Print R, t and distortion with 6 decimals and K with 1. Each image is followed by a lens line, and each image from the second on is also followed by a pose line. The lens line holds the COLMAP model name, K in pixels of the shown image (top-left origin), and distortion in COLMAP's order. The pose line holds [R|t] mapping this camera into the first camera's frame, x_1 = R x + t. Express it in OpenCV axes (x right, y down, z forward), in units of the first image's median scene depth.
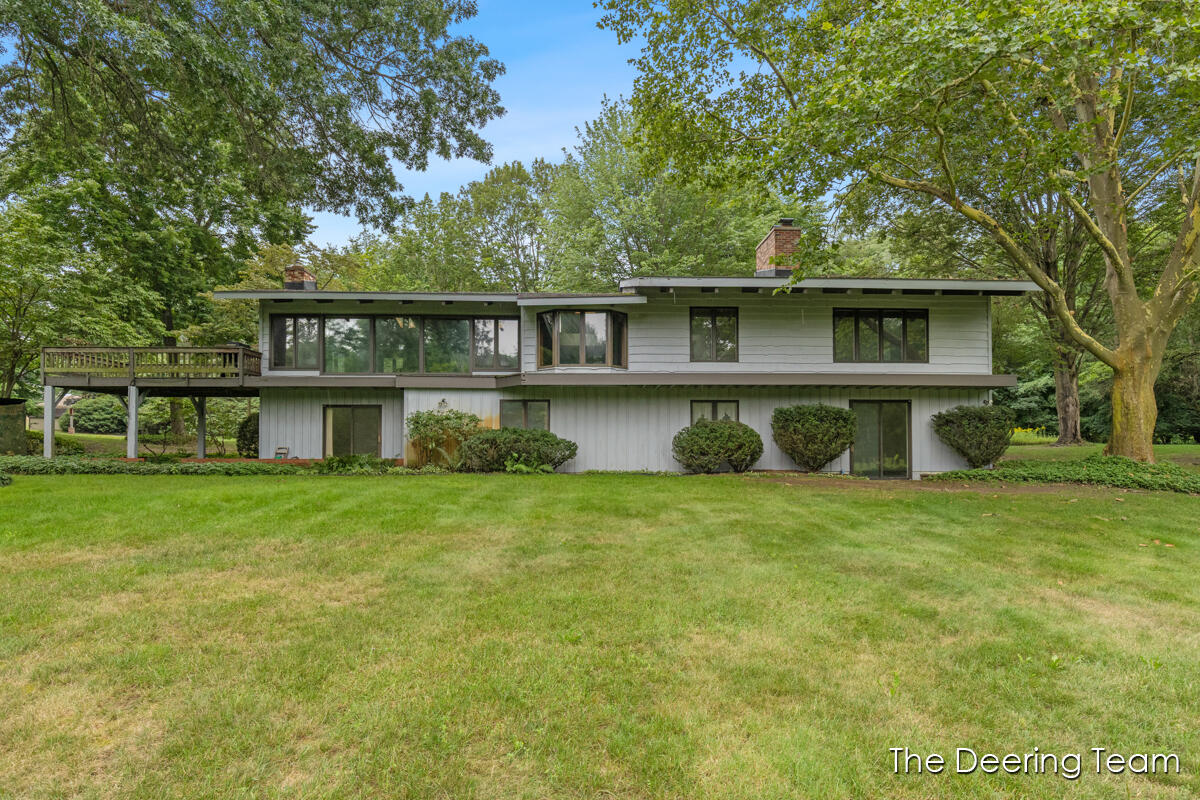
lens RADIAL K [[662.3, 0, 600.6], [0, 662.3, 434.9], [0, 0, 1]] dist [-0.000264, -0.000030]
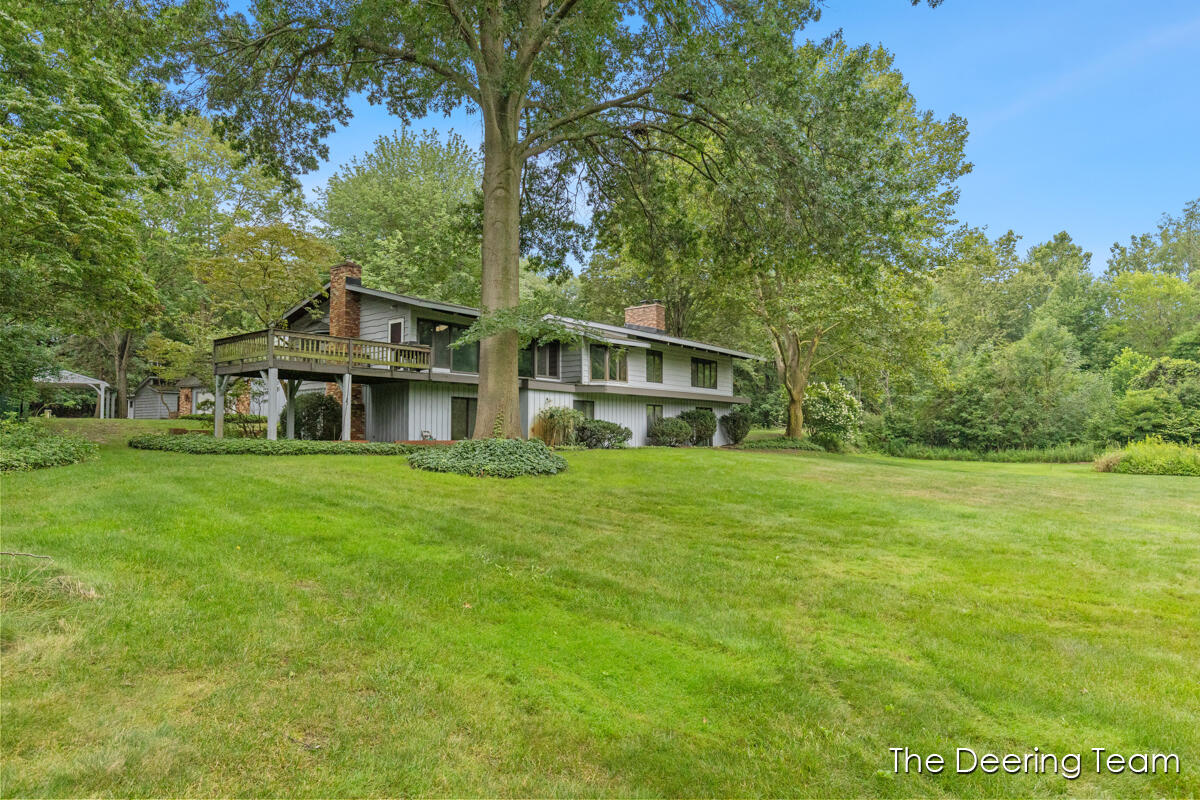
lens RADIAL K [[662.3, 0, 600.6], [0, 662.3, 434.9], [0, 0, 1]] dist [-0.000264, -0.000030]
pose [[0.669024, 0.003298, 0.743234, -1.169621], [-0.019327, 0.999729, 0.012961, 0.004443], [-0.742990, -0.023036, 0.668906, -0.034612]]
